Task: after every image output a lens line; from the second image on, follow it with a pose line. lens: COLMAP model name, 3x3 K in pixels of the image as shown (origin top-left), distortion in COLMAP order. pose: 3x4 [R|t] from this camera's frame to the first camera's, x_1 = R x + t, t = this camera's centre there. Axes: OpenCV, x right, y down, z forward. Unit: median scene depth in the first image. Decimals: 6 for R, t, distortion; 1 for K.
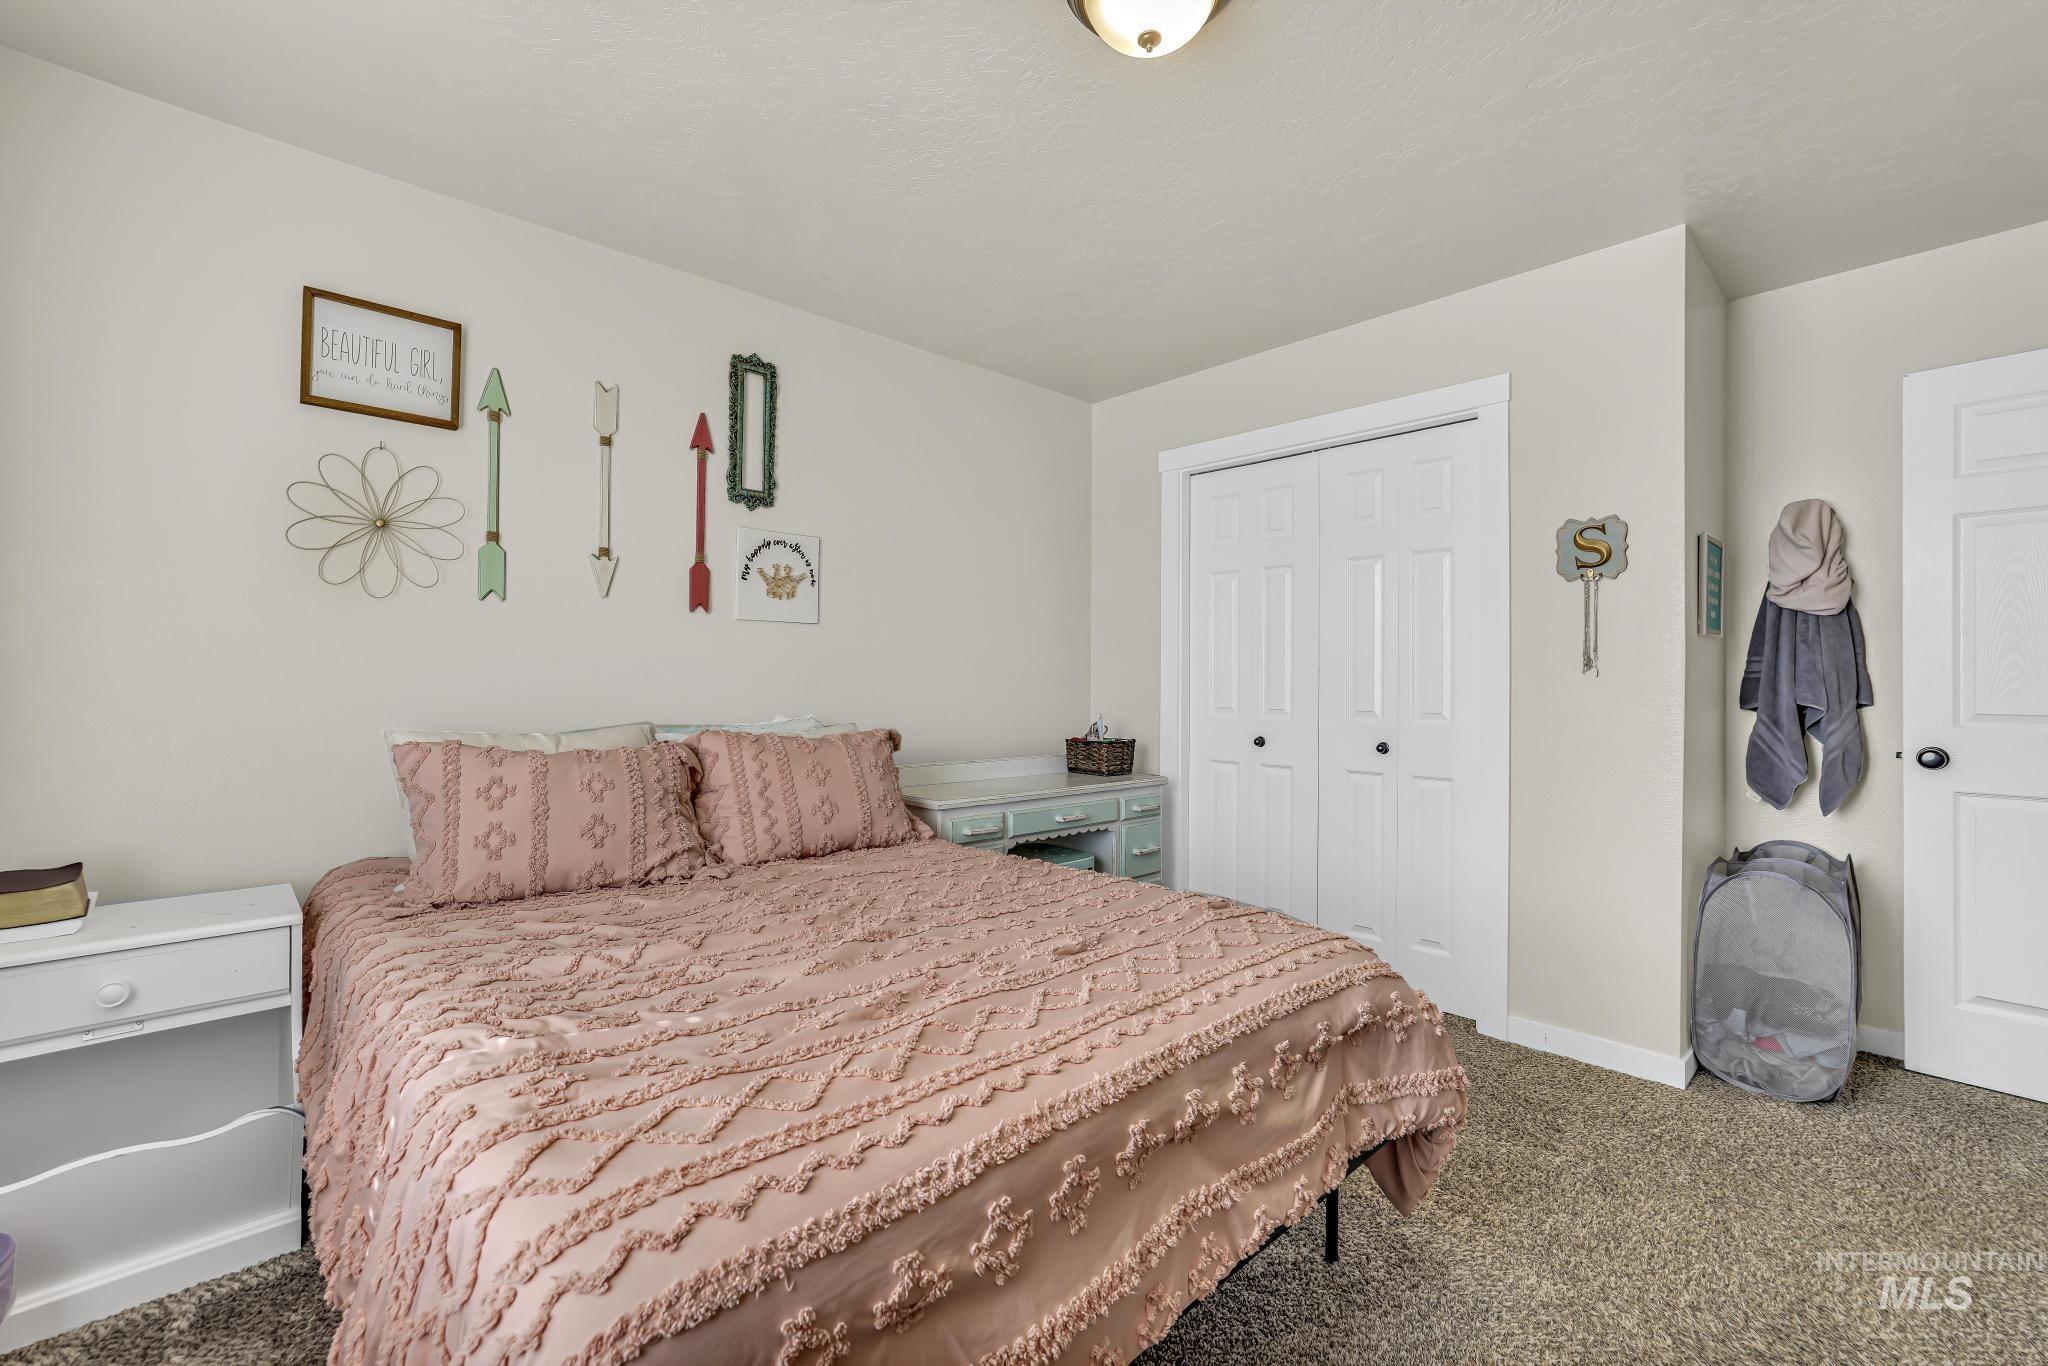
lens RADIAL K [[878.2, 0, 1024.0], [0, 878.2, 683.0], [0, 0, 1]] dist [-0.026934, 0.013711]
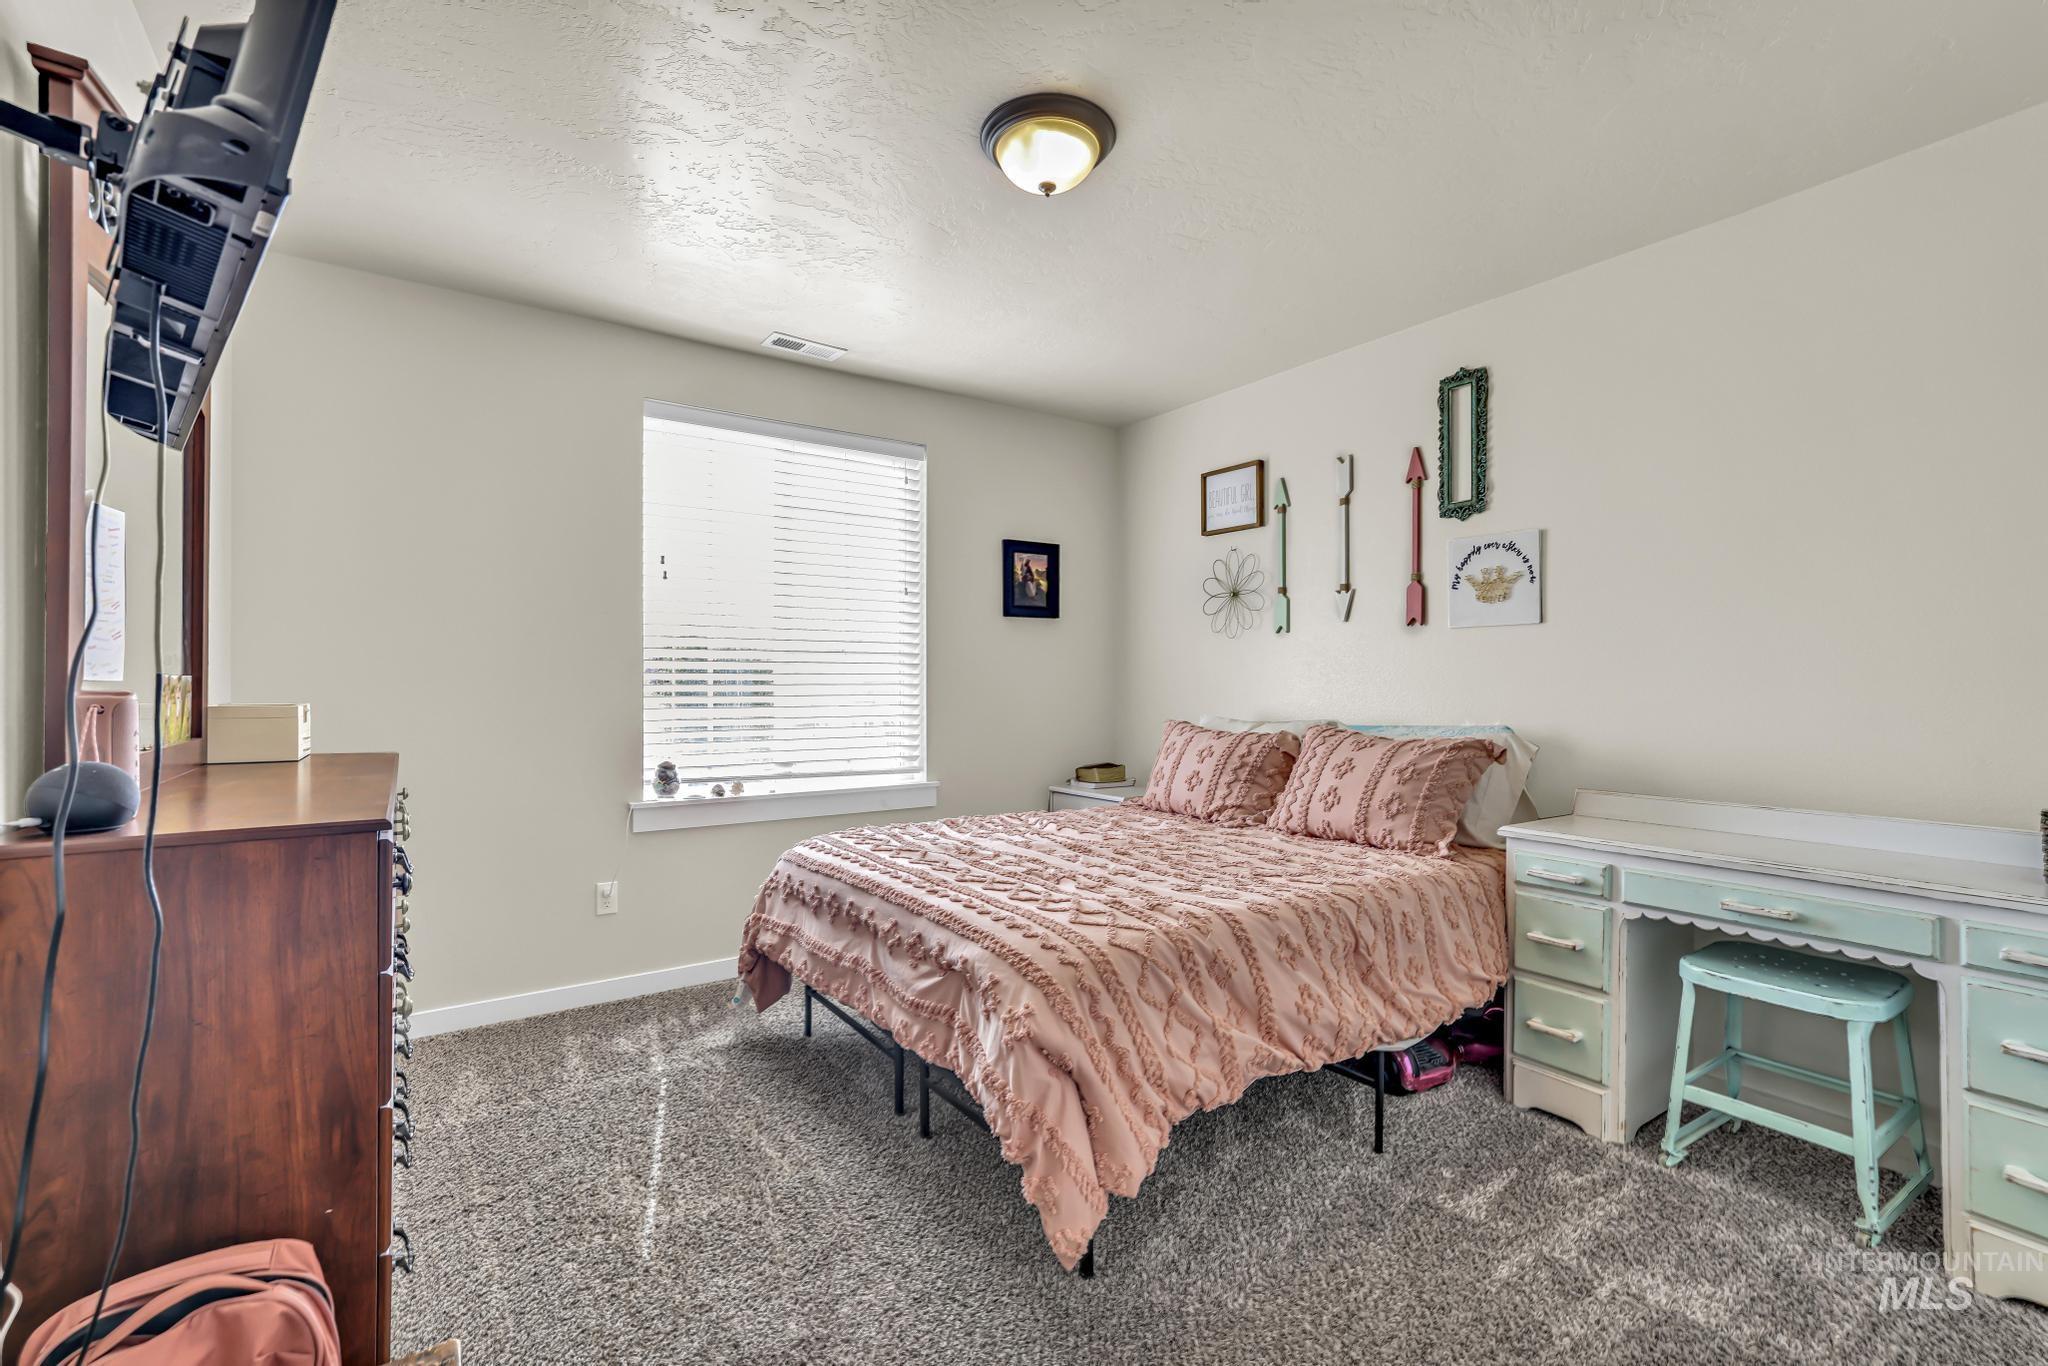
lens RADIAL K [[878.2, 0, 1024.0], [0, 878.2, 683.0], [0, 0, 1]] dist [-0.026934, 0.013711]
pose [[-0.135957, -0.005832, -0.990698, 0.783143], [-0.003602, 0.999979, -0.005392, 0.001520], [0.990708, 0.002835, -0.135976, 0.631538]]
